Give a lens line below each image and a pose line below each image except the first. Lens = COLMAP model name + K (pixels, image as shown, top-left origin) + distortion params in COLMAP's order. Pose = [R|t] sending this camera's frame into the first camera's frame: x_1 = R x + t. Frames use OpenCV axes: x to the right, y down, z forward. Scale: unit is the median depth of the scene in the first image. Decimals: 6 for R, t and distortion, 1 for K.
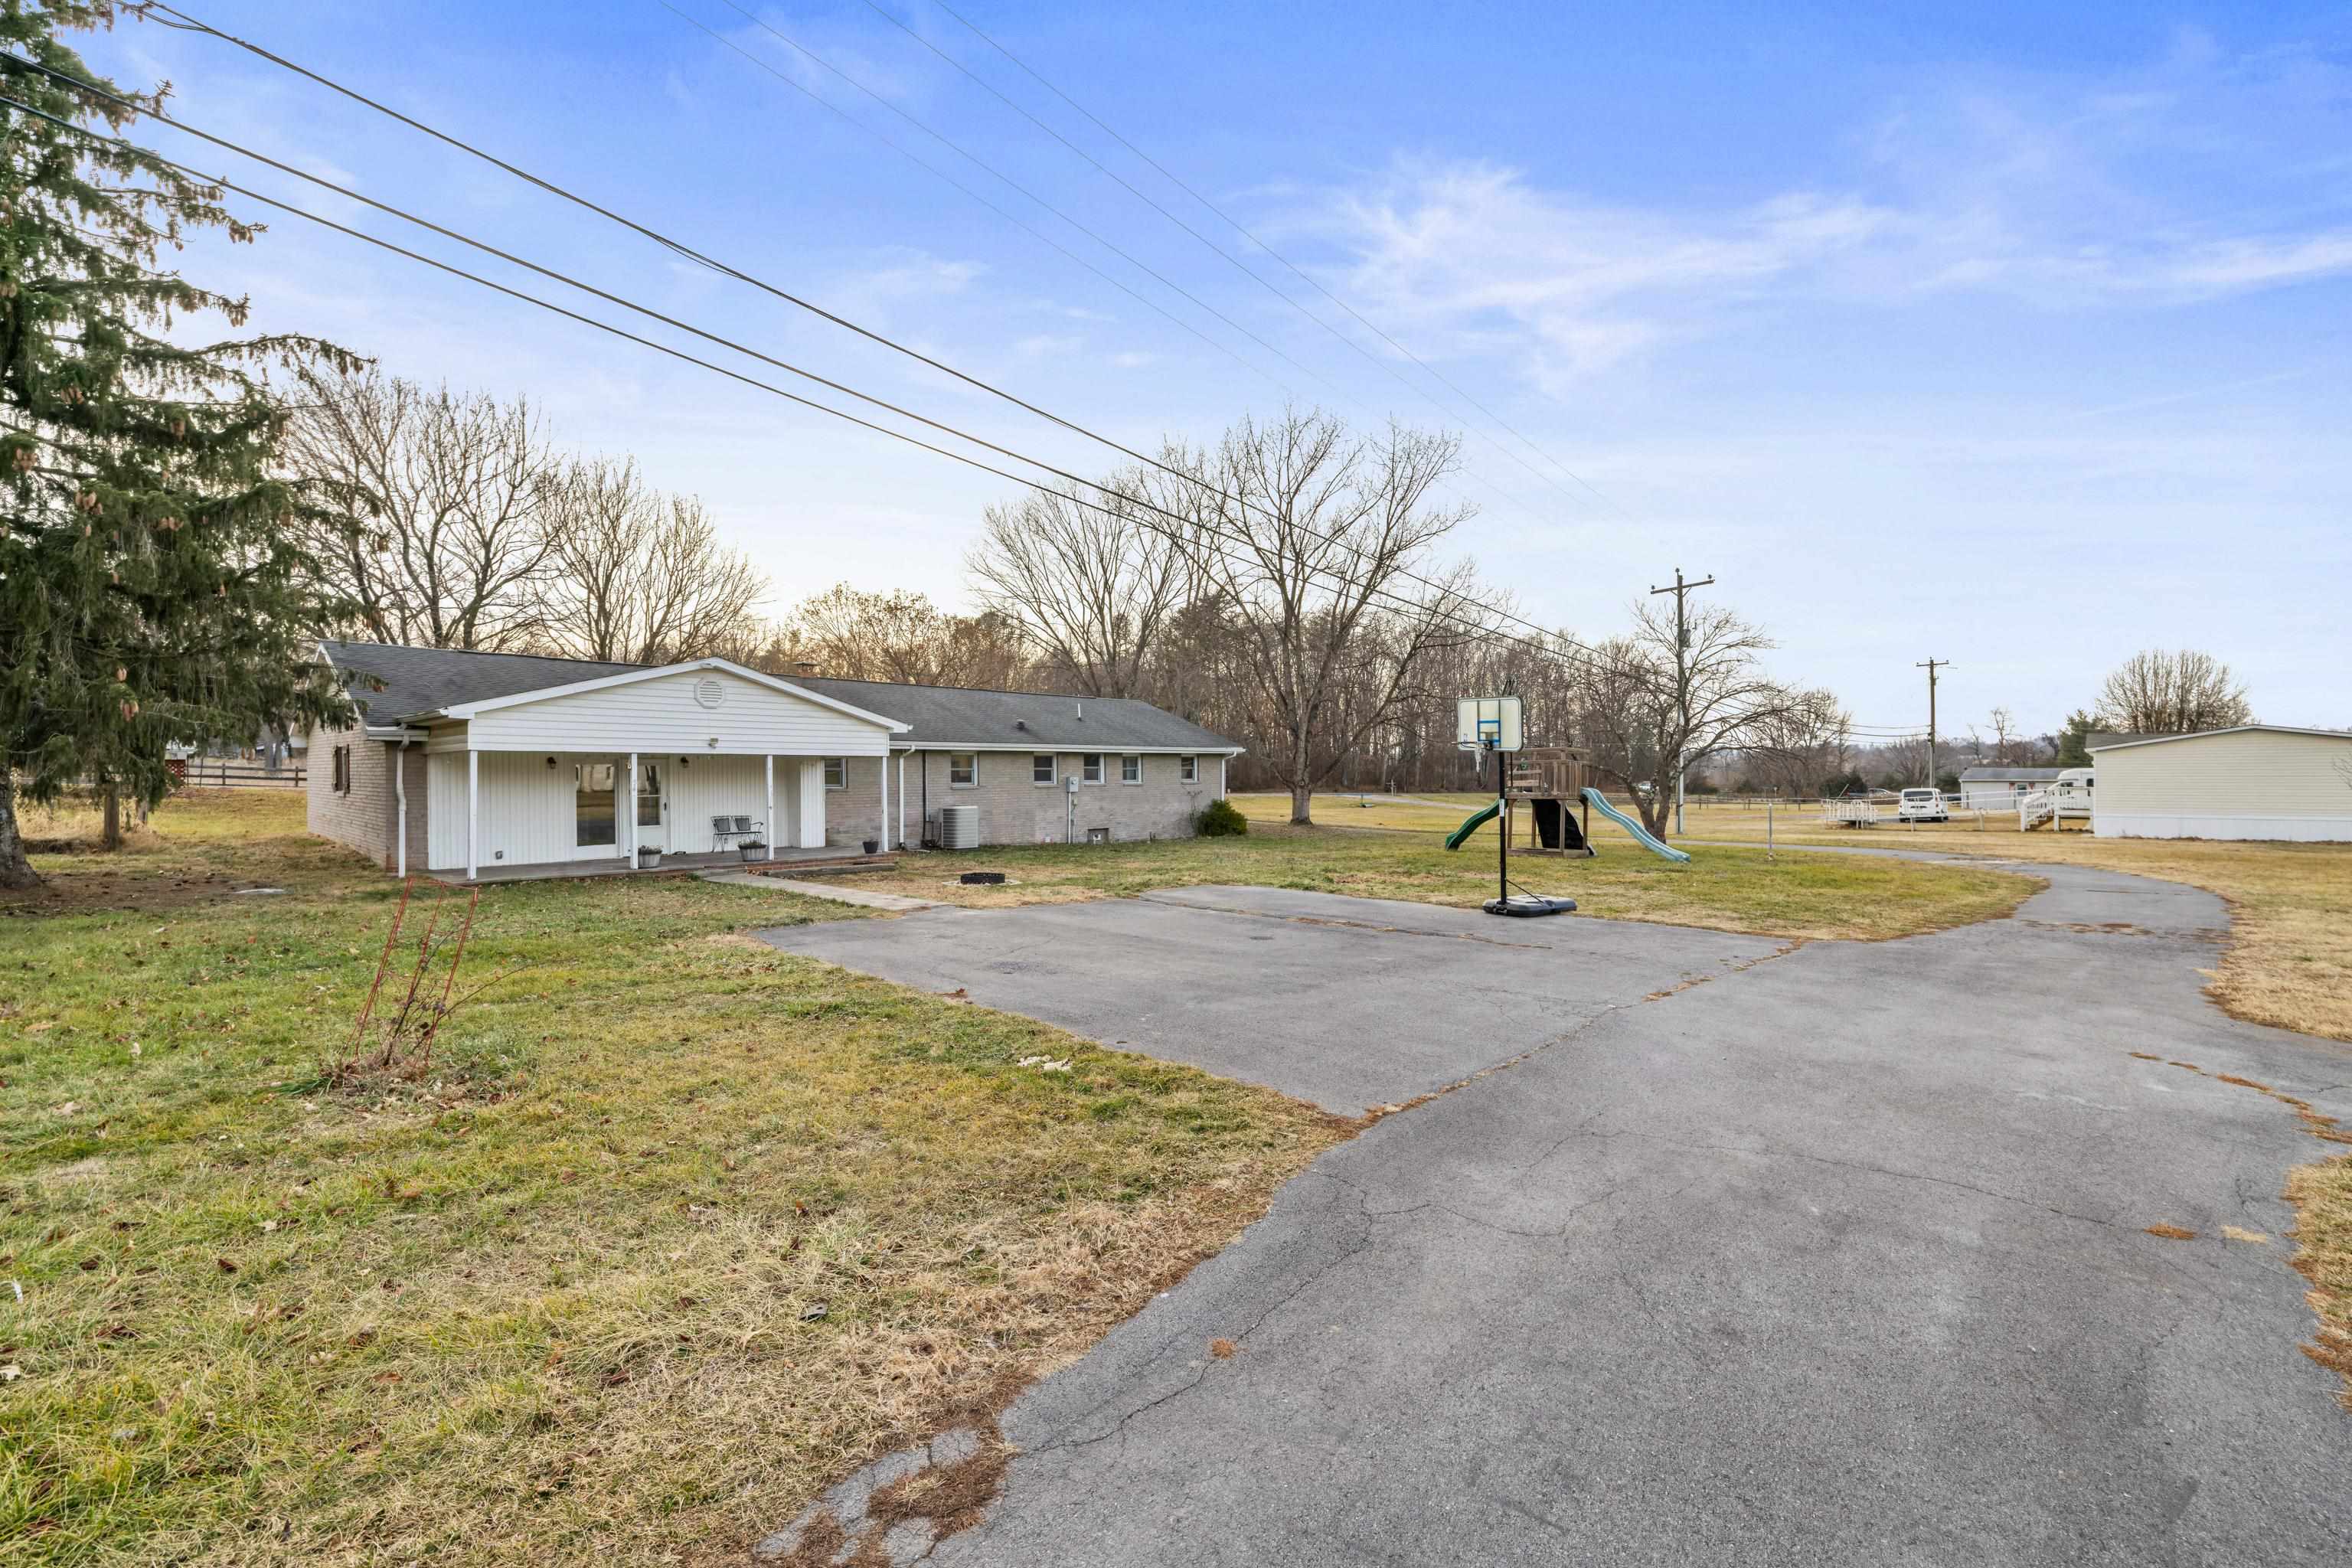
lens RADIAL K [[974.5, 0, 1166.1], [0, 974.5, 776.5], [0, 0, 1]] dist [0.002661, -0.000467]
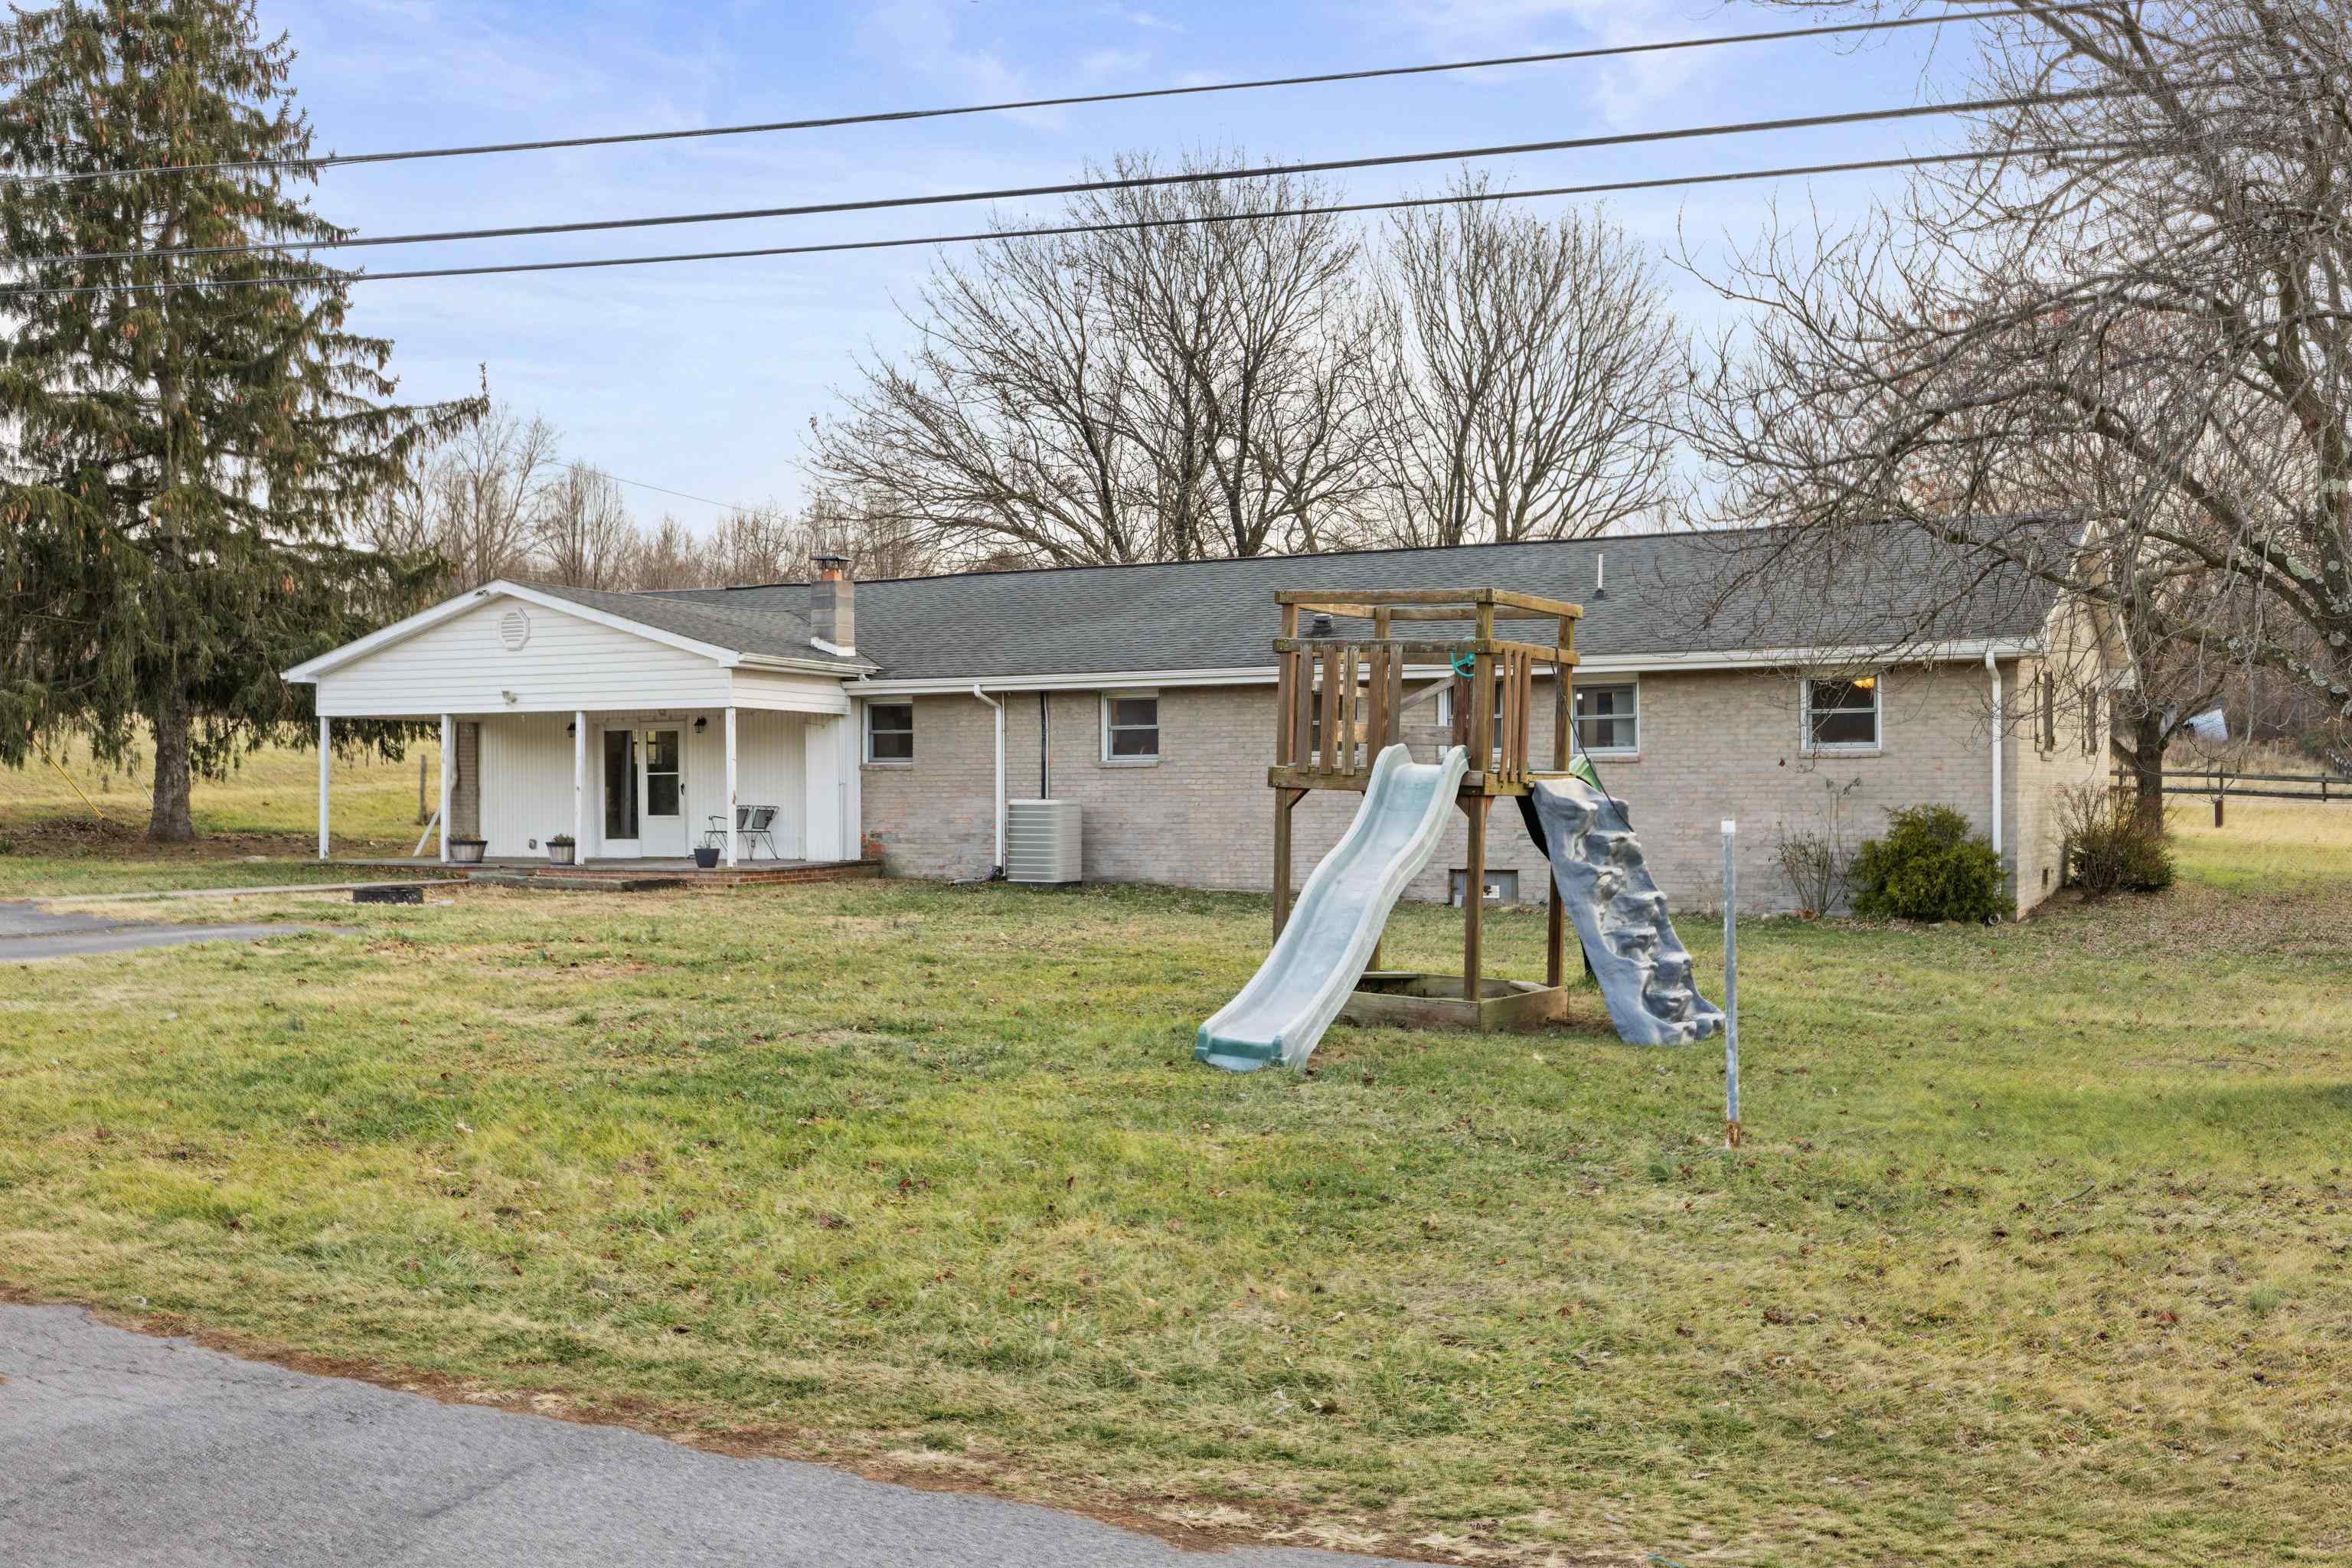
lens RADIAL K [[2251.7, 0, 1171.7], [0, 2251.7, 783.1], [0, 0, 1]] dist [-0.015117, 0.000000]
pose [[0.248446, -0.000741, -0.968646, 0.924065], [-0.000692, 0.999999, -0.000943, 0.022540], [0.968646, 0.000905, 0.248445, 0.765753]]
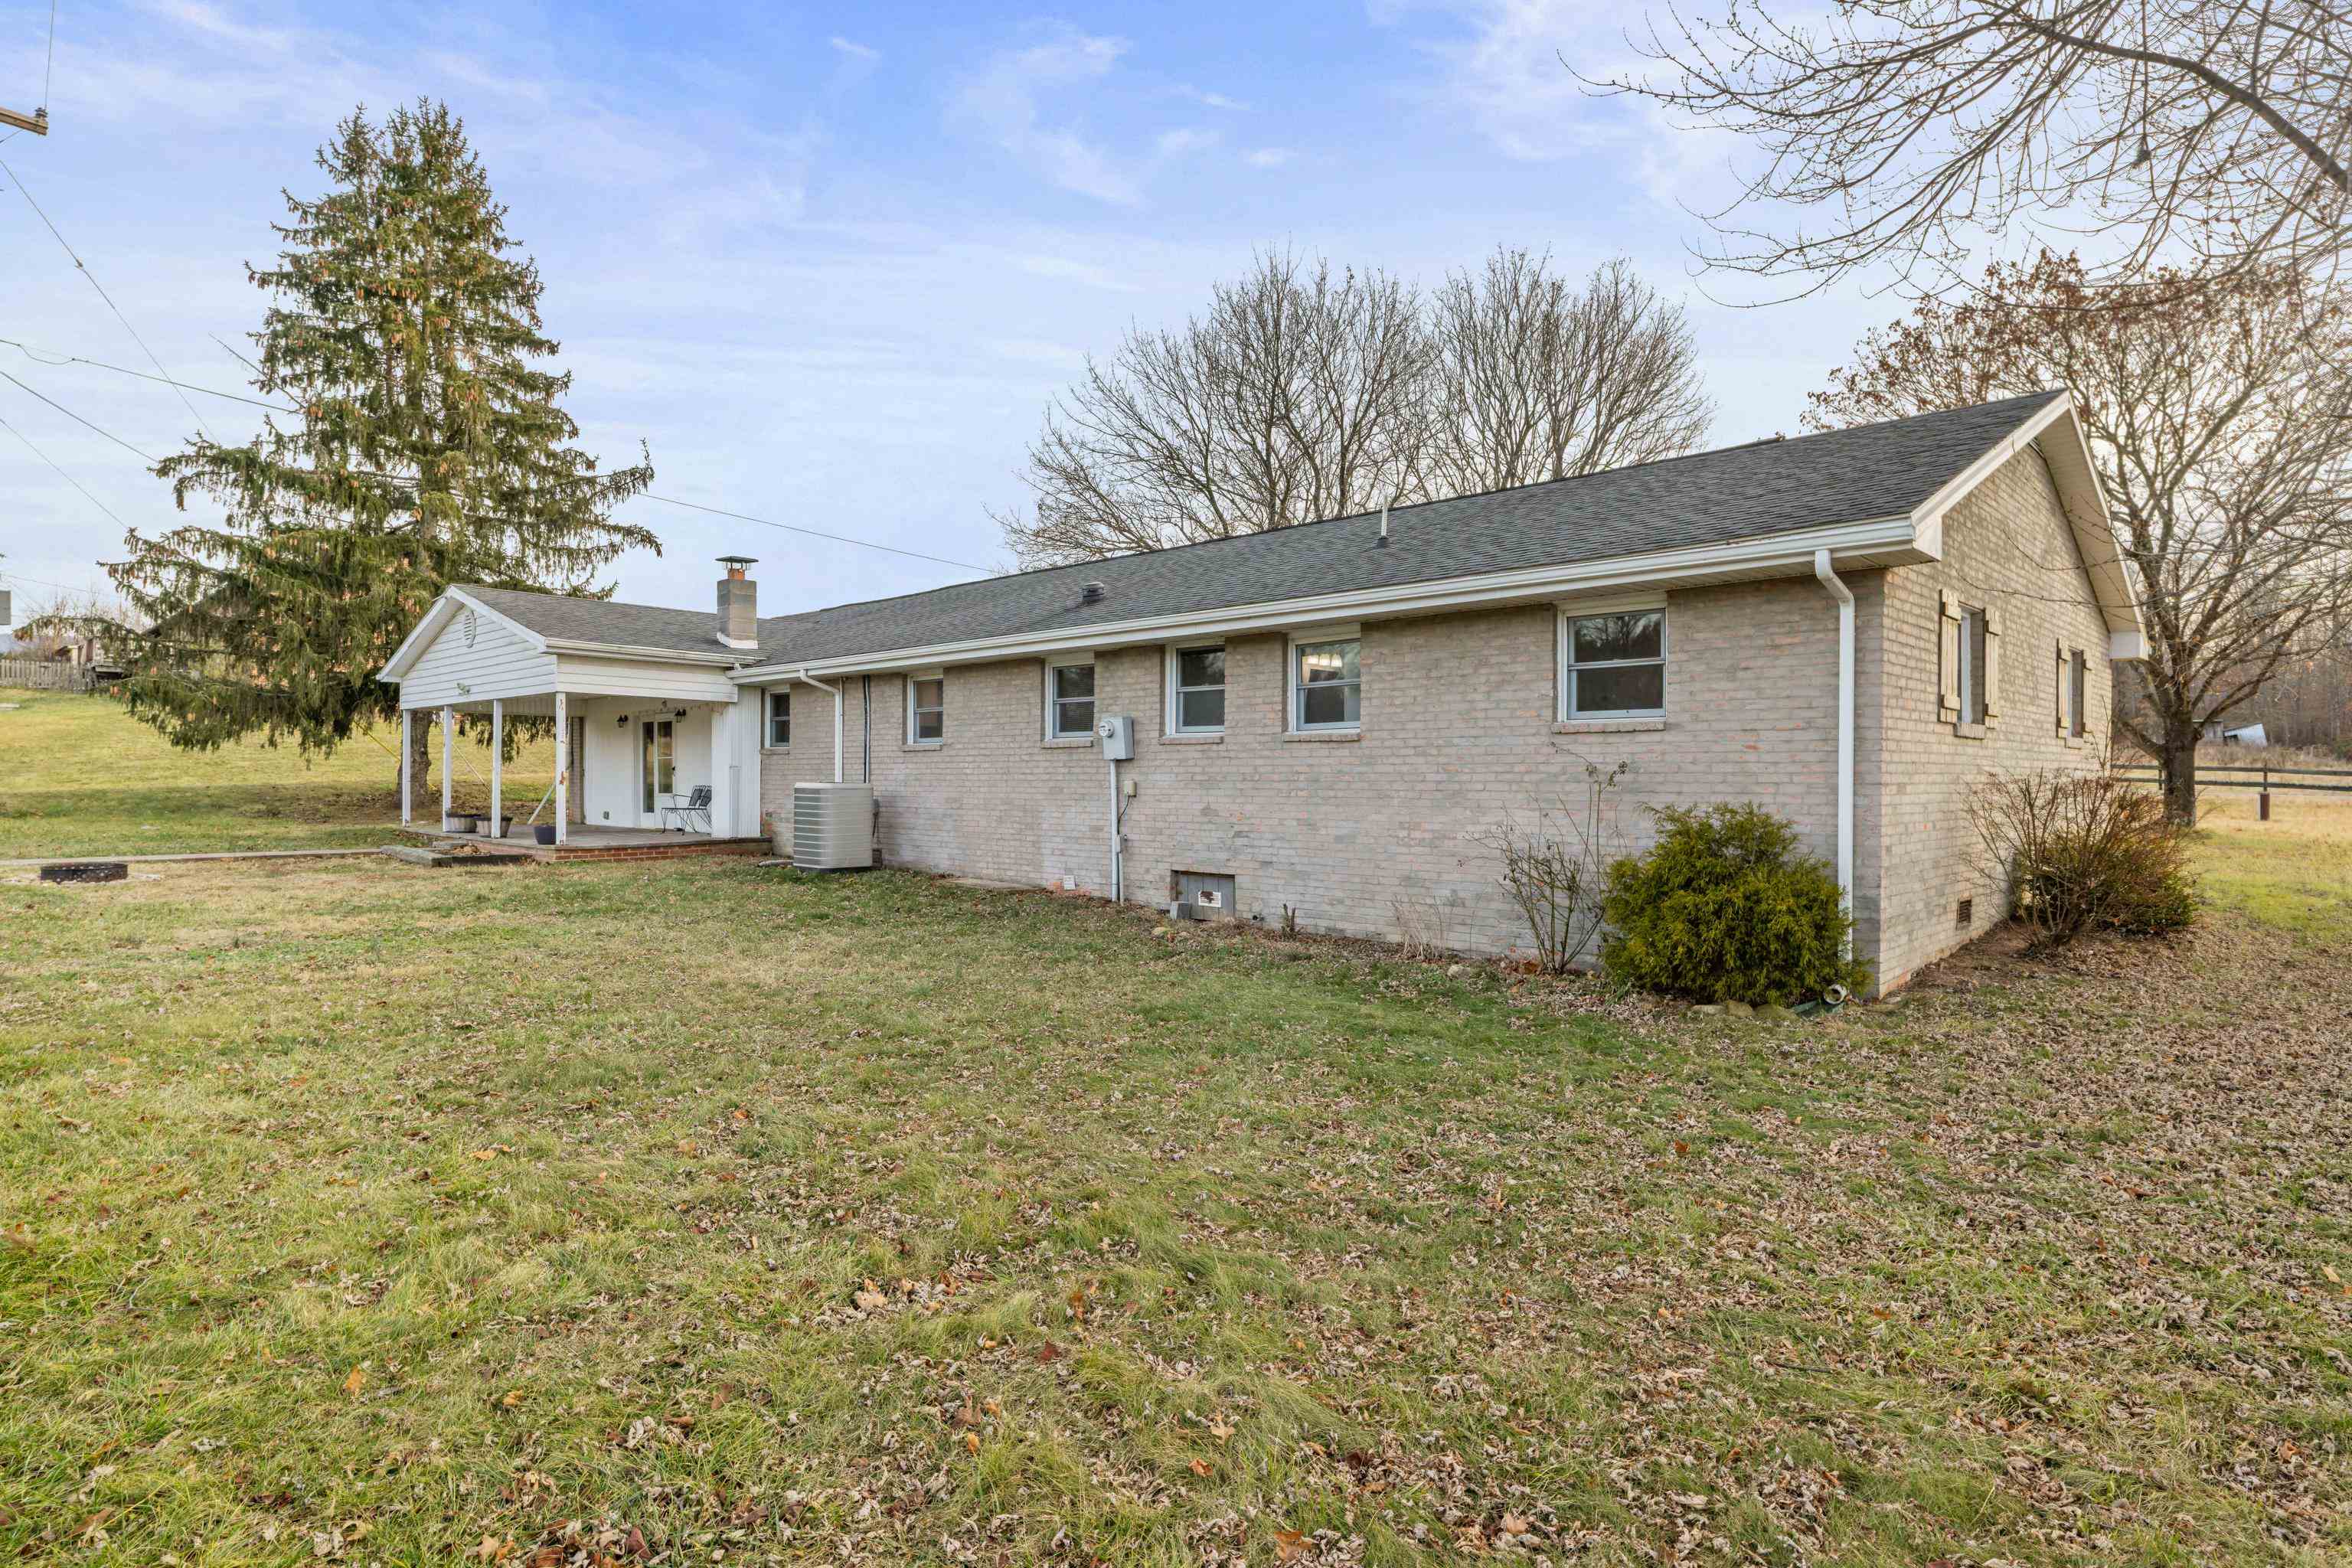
lens RADIAL K [[1238.7, 0, 1176.1], [0, 1238.7, 787.0], [0, 0, 1]] dist [-0.006186, 0.000198]
pose [[-0.030935, 0.010373, -0.999468, 0.408513], [-0.009682, 0.999896, 0.010677, 0.023810], [0.999474, 0.010007, -0.030832, 1.182279]]
